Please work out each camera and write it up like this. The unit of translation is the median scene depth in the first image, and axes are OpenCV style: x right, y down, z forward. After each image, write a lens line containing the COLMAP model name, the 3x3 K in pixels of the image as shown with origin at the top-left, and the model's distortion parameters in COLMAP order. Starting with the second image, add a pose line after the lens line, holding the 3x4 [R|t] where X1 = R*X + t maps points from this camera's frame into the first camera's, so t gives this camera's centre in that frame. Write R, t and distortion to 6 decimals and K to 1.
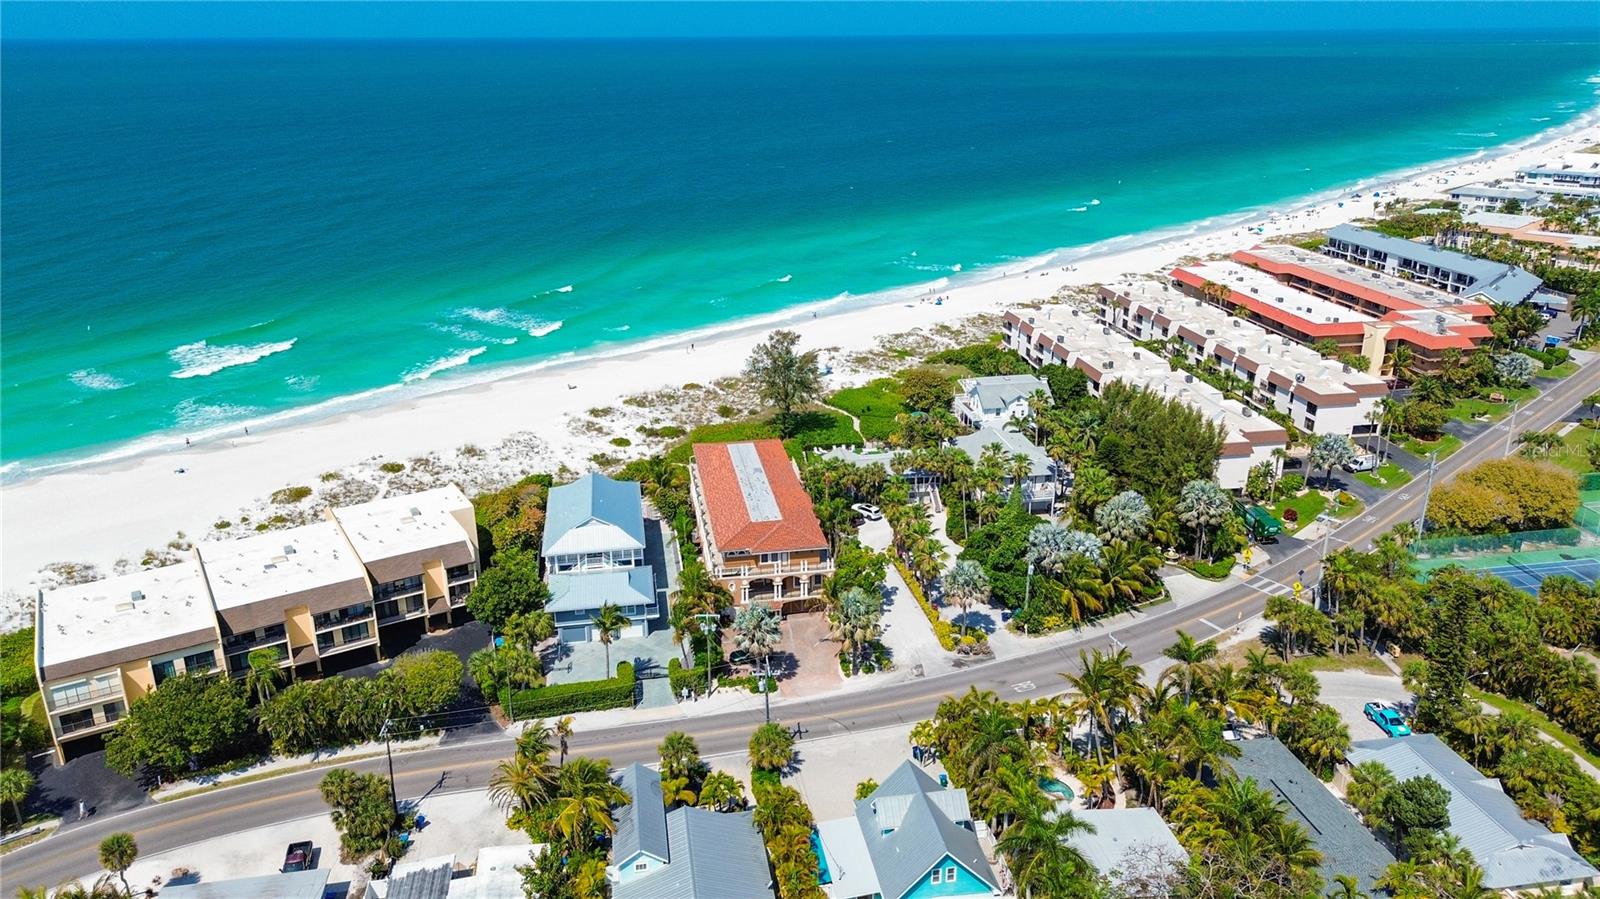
lens RADIAL K [[1100.7, 0, 800.0], [0, 1100.7, 449.5], [0, 0, 1]] dist [-0.002022, -0.003035]
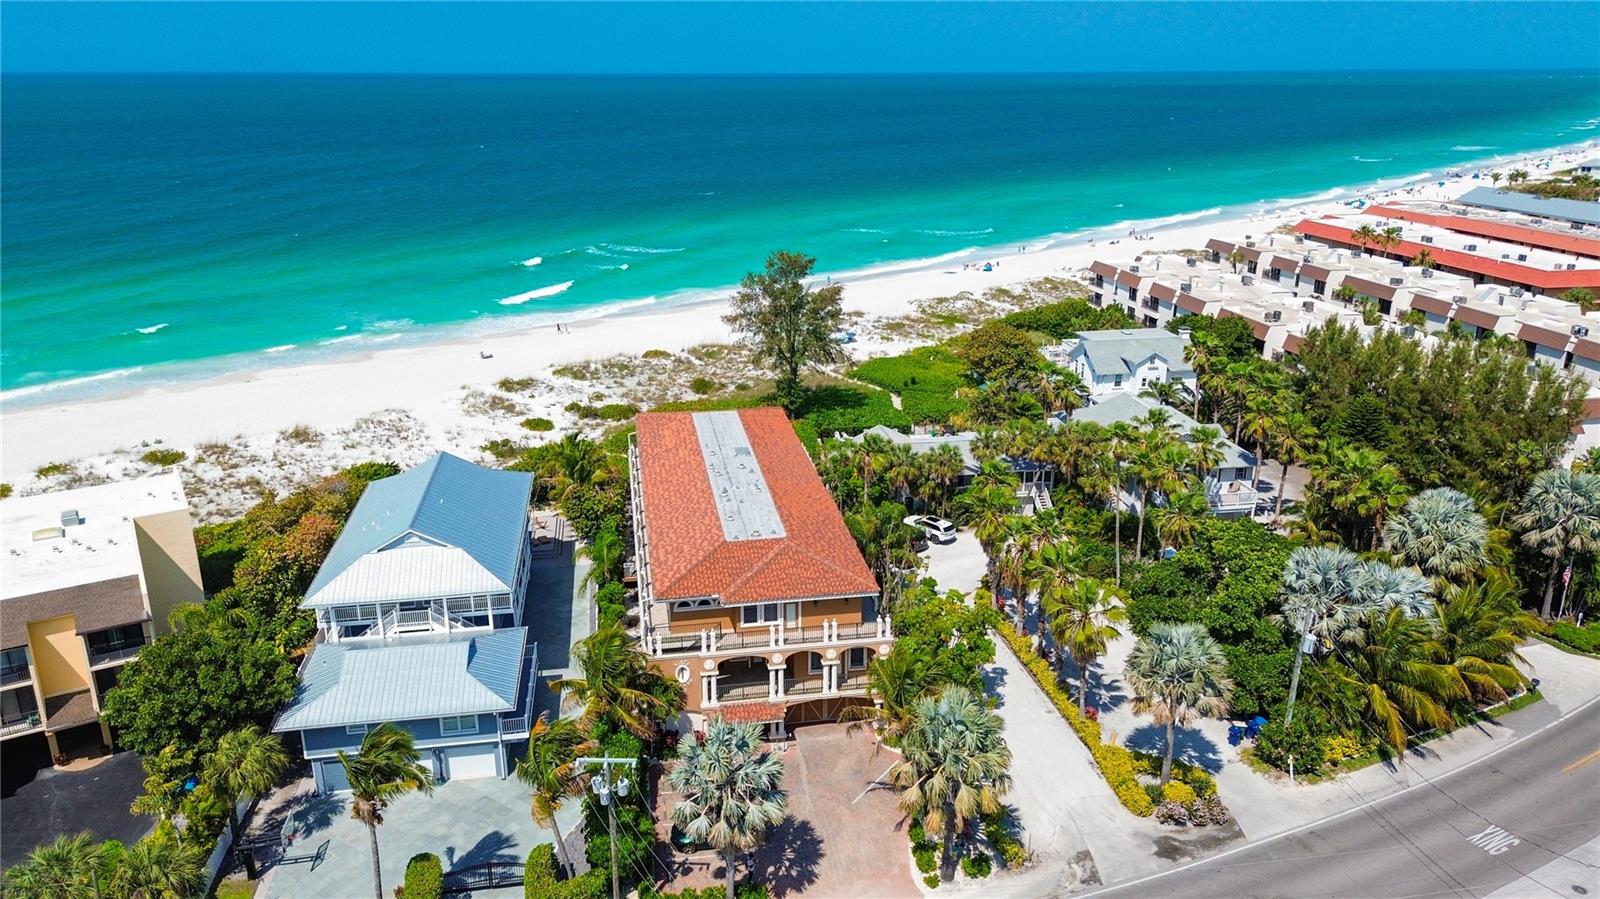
lens RADIAL K [[1100.7, 0, 800.0], [0, 1100.7, 449.5], [0, 0, 1]] dist [-0.002022, -0.003035]
pose [[0.999987, 0.005058, -0.000957, -0.008638], [-0.005086, 0.999497, -0.031312, 0.035420], [0.000798, 0.031317, 0.999509, 0.444451]]
